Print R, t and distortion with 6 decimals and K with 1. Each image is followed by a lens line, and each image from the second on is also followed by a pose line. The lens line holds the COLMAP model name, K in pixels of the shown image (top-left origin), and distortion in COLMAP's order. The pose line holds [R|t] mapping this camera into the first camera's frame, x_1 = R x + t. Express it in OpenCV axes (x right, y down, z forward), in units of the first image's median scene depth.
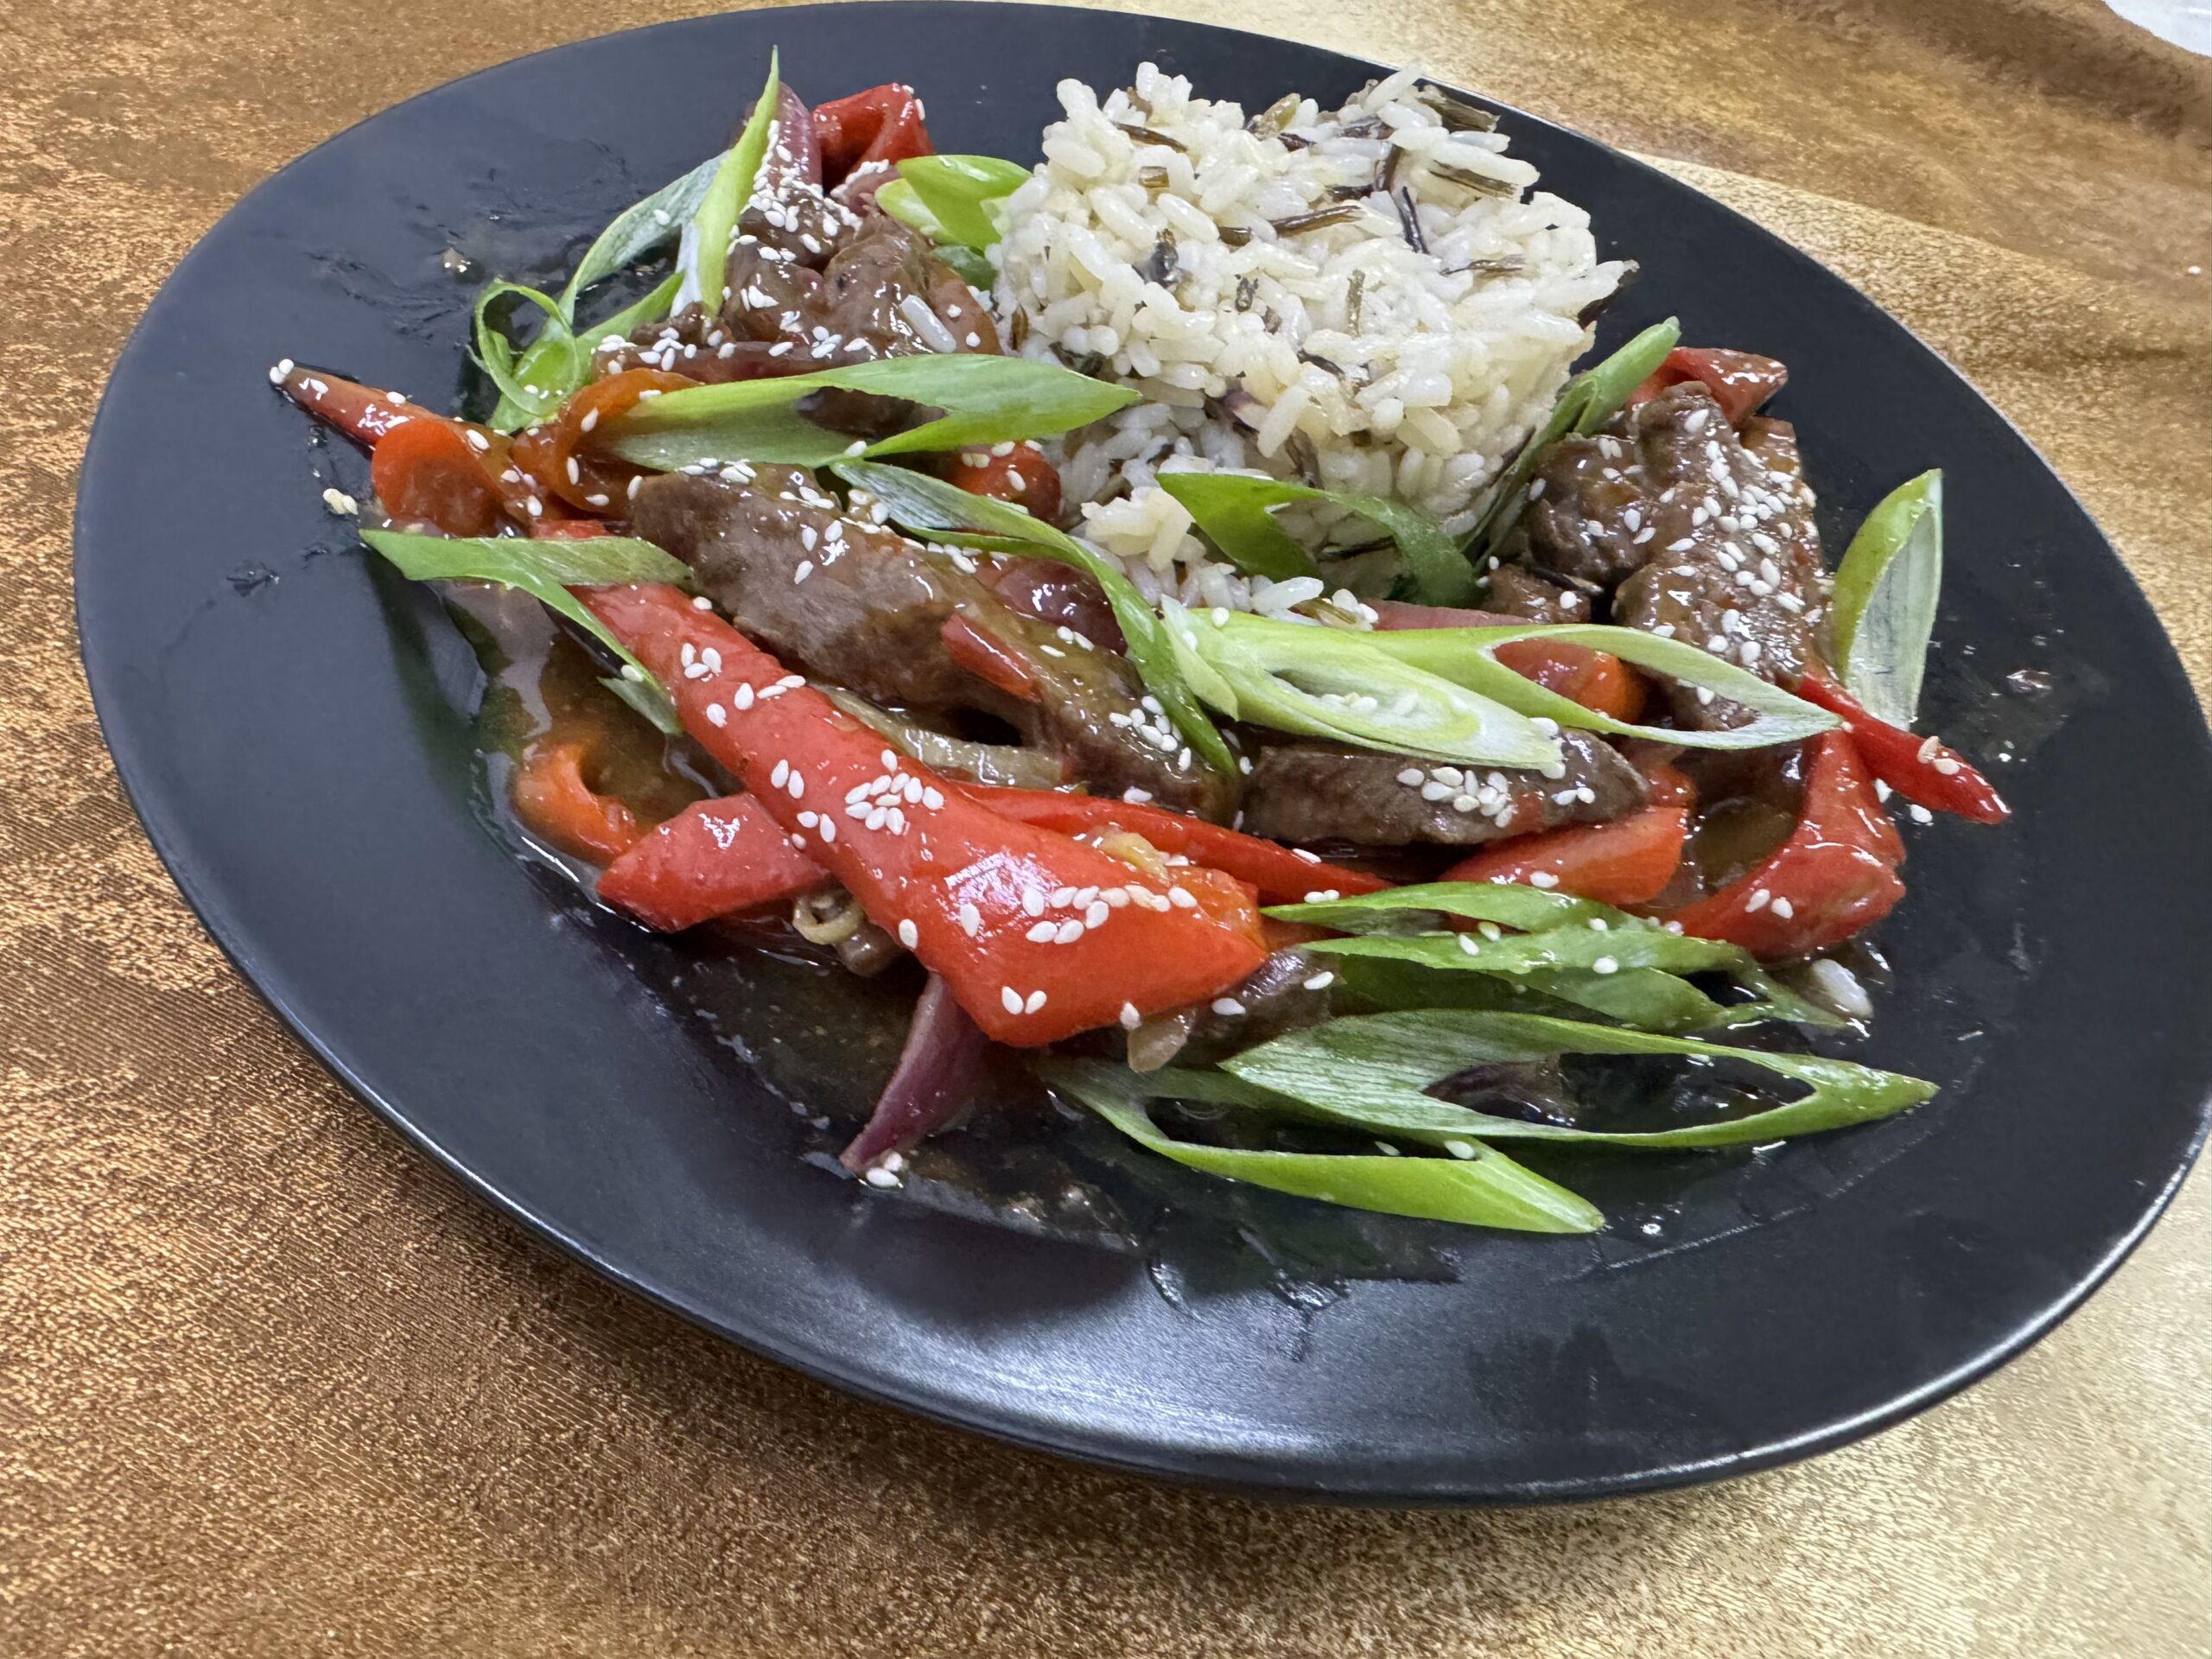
lens RADIAL K [[1608.2, 0, 867.5], [0, 1608.2, 865.9], [0, 0, 1]] dist [-0.004321, 0.000736]
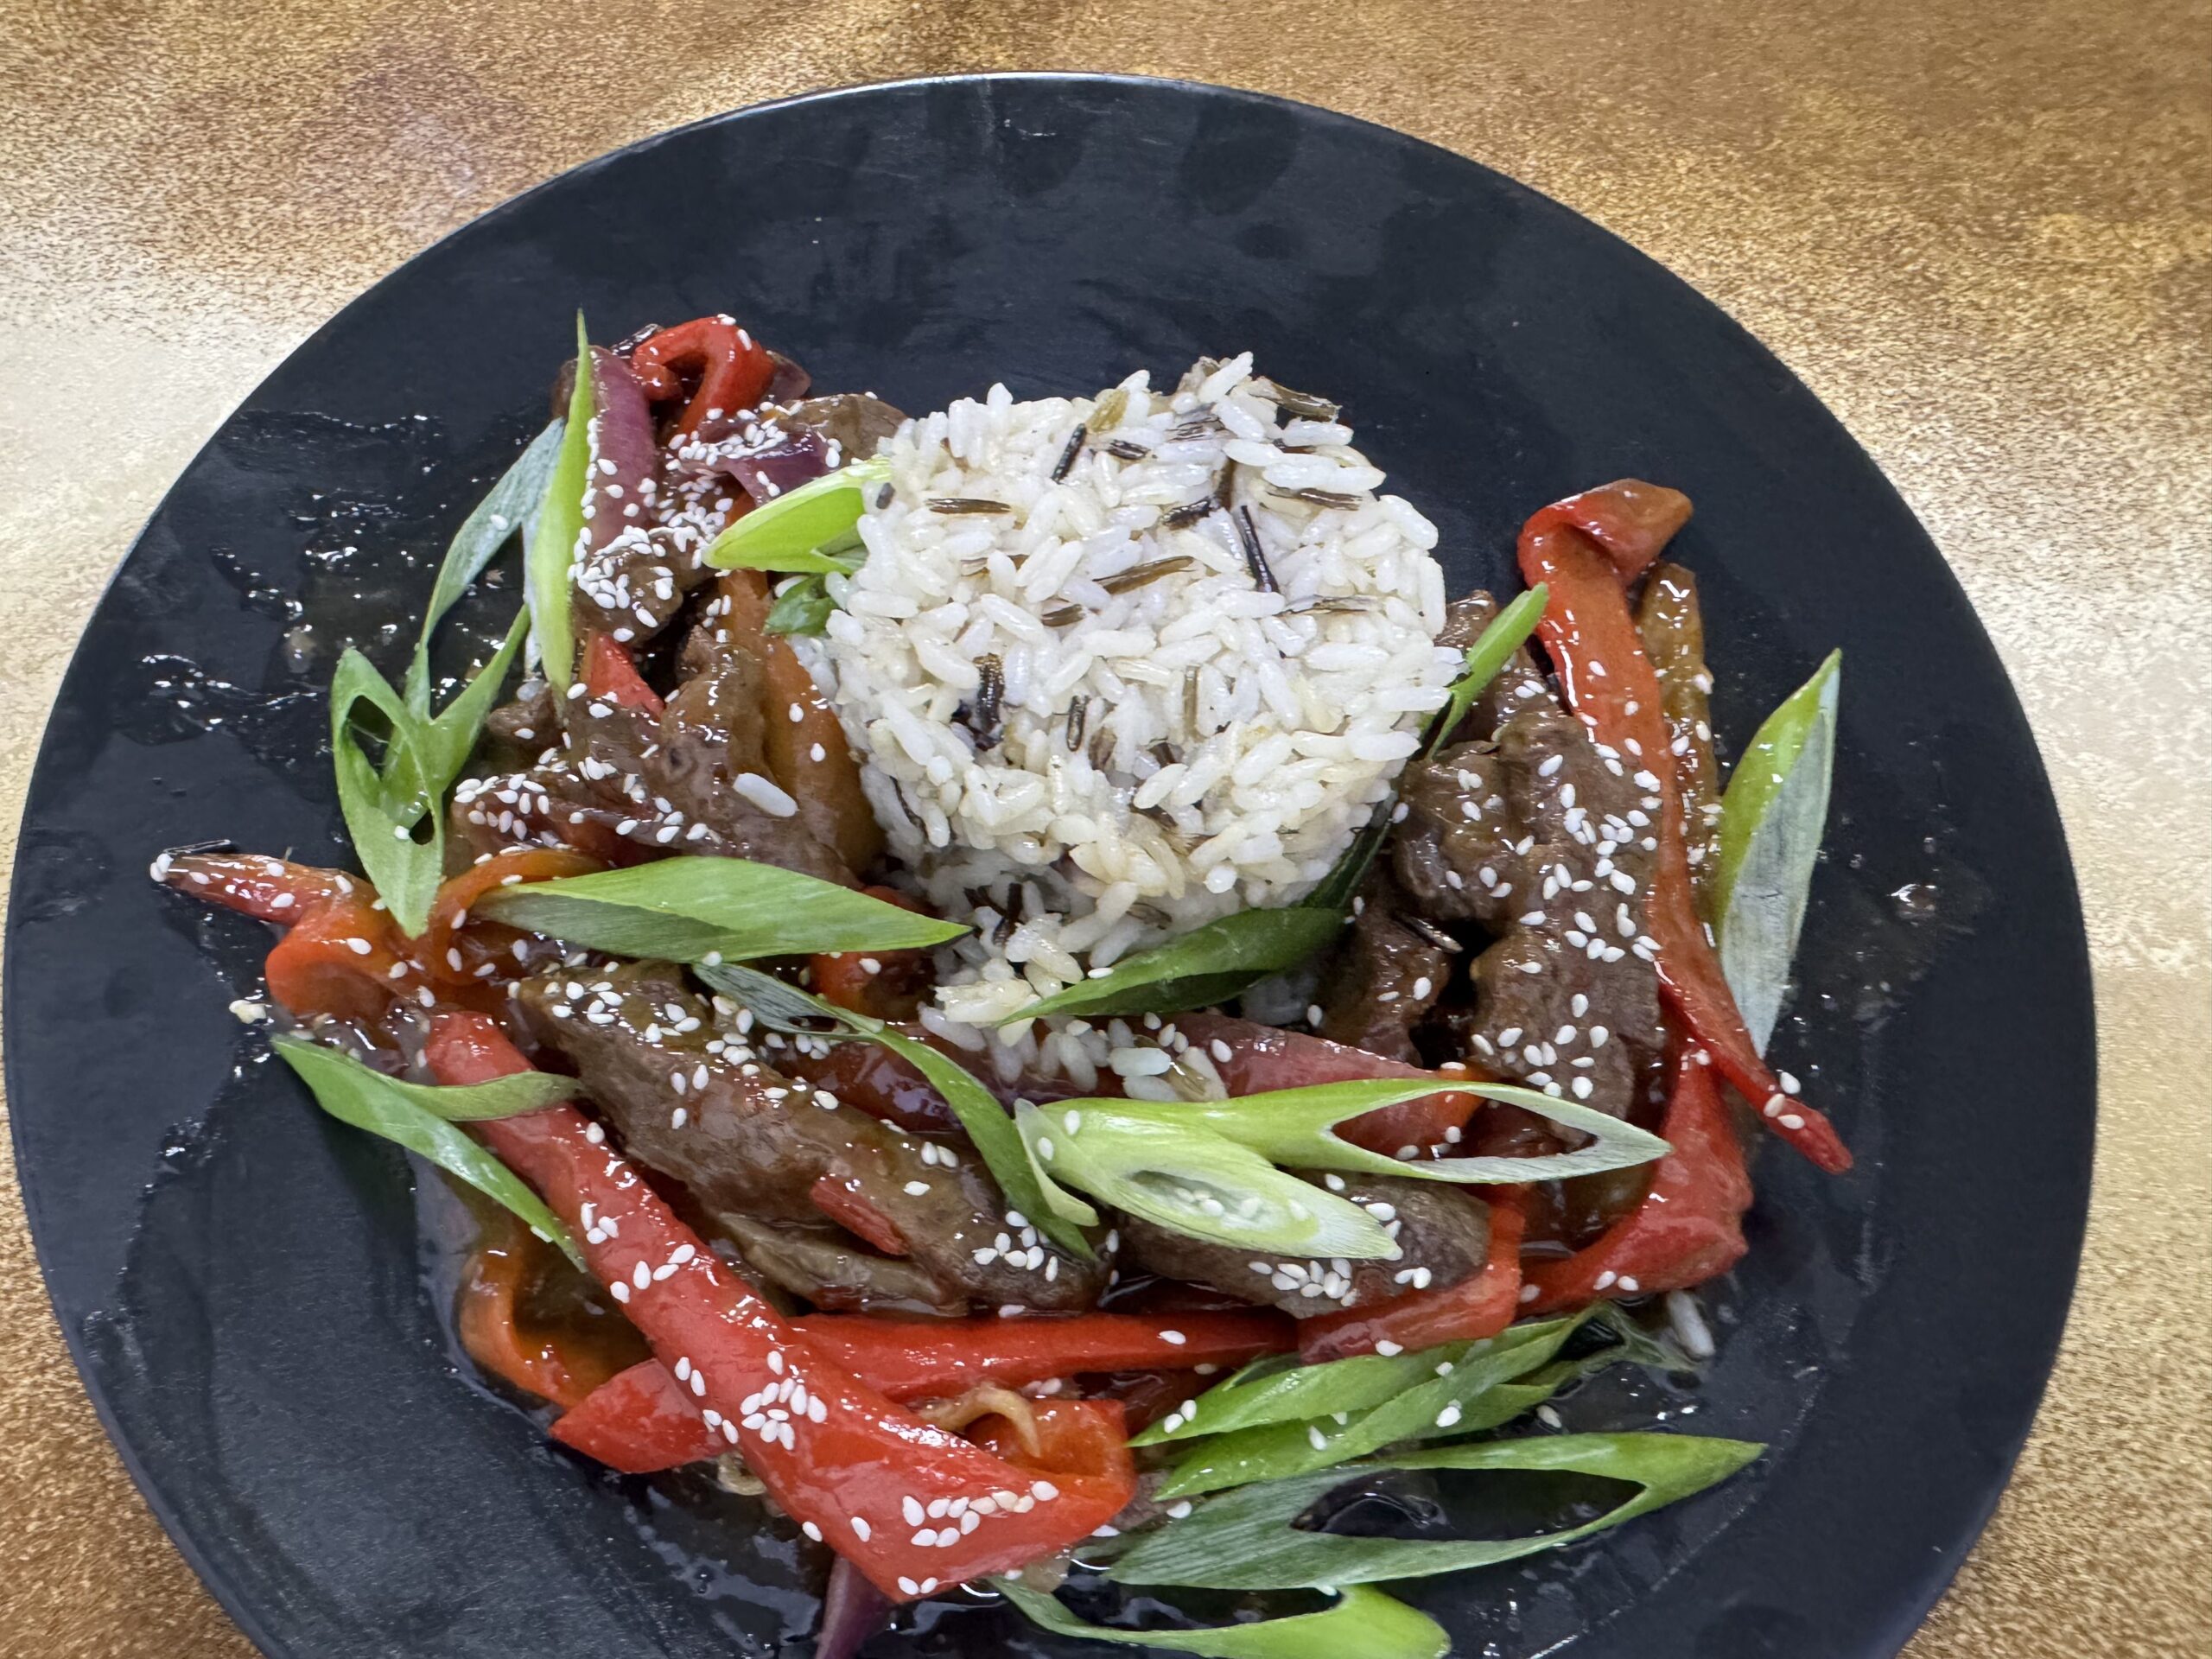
lens RADIAL K [[1608.2, 0, 867.5], [0, 1608.2, 865.9], [0, 0, 1]] dist [-0.004321, 0.000736]
pose [[0.987855, -0.140217, -0.066949, 0.171079], [0.153165, 0.951236, 0.267752, -0.584578], [0.026141, -0.274755, 0.961159, 0.027671]]
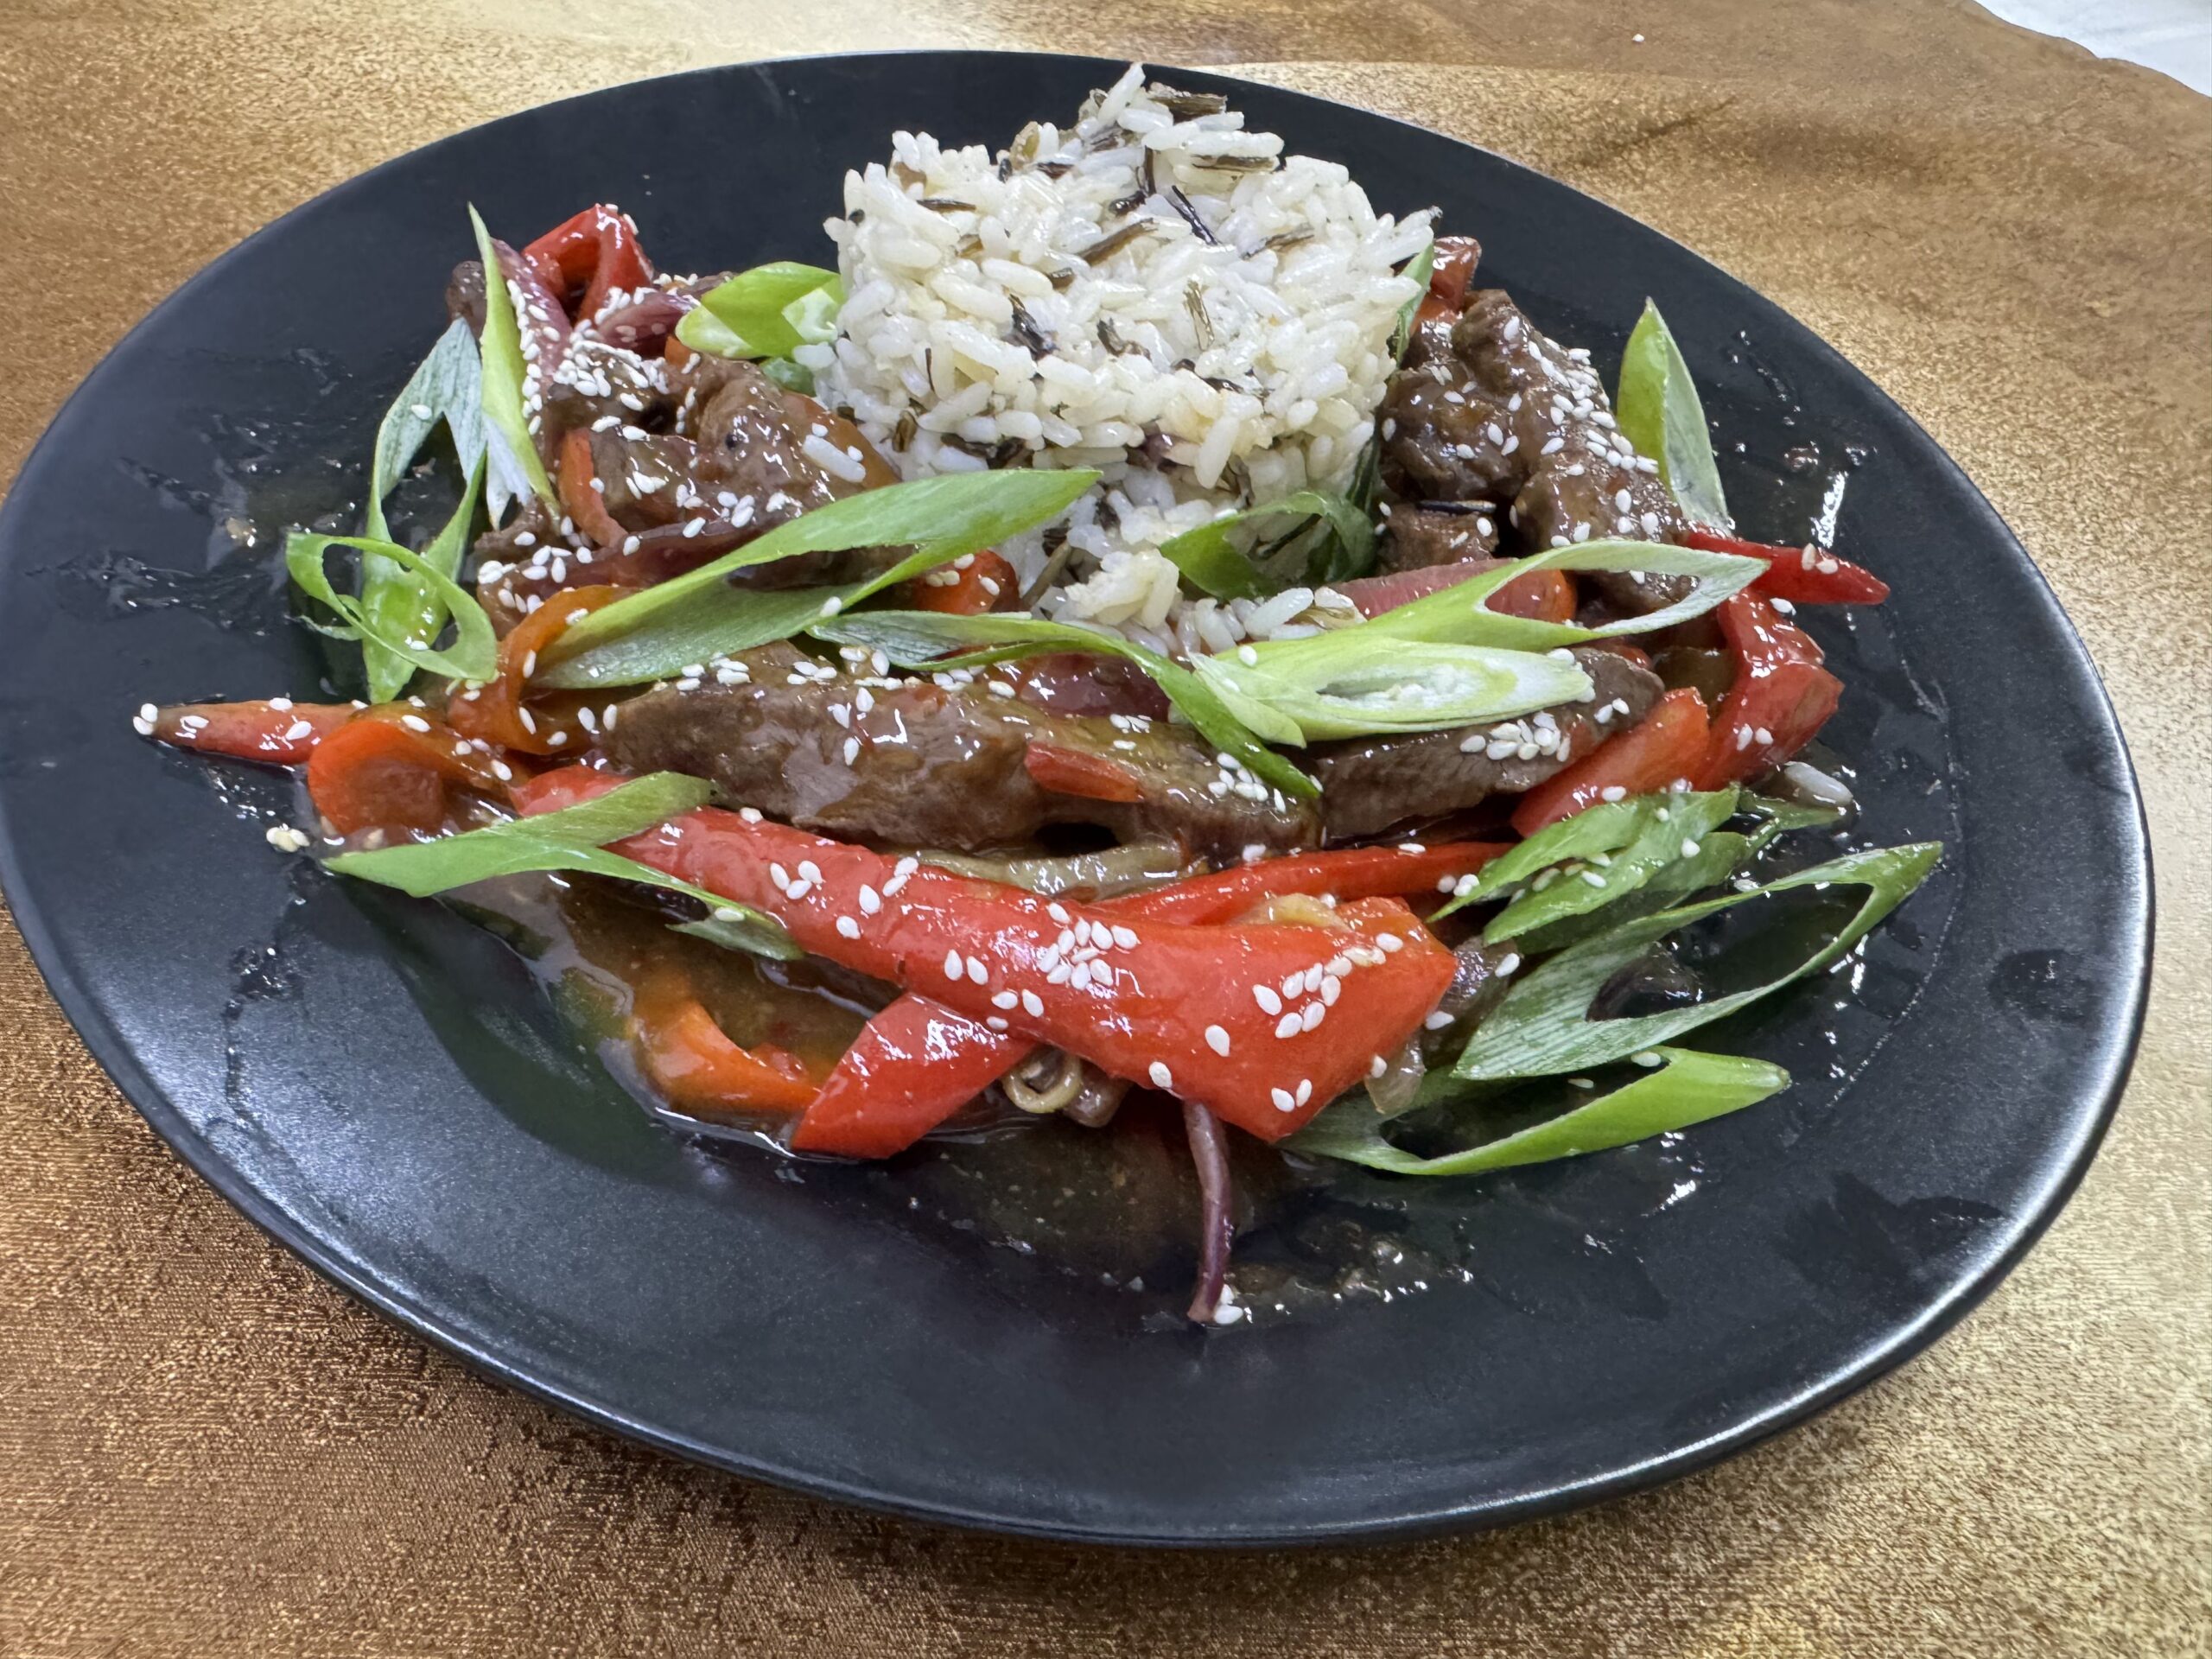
lens RADIAL K [[1608.2, 0, 867.5], [0, 1608.2, 865.9], [0, 0, 1]] dist [-0.004321, 0.000736]
pose [[0.909749, -0.353821, 0.217181, -0.254813], [0.350152, 0.934988, 0.056489, -0.163209], [-0.223049, 0.024656, 0.974495, 0.059290]]
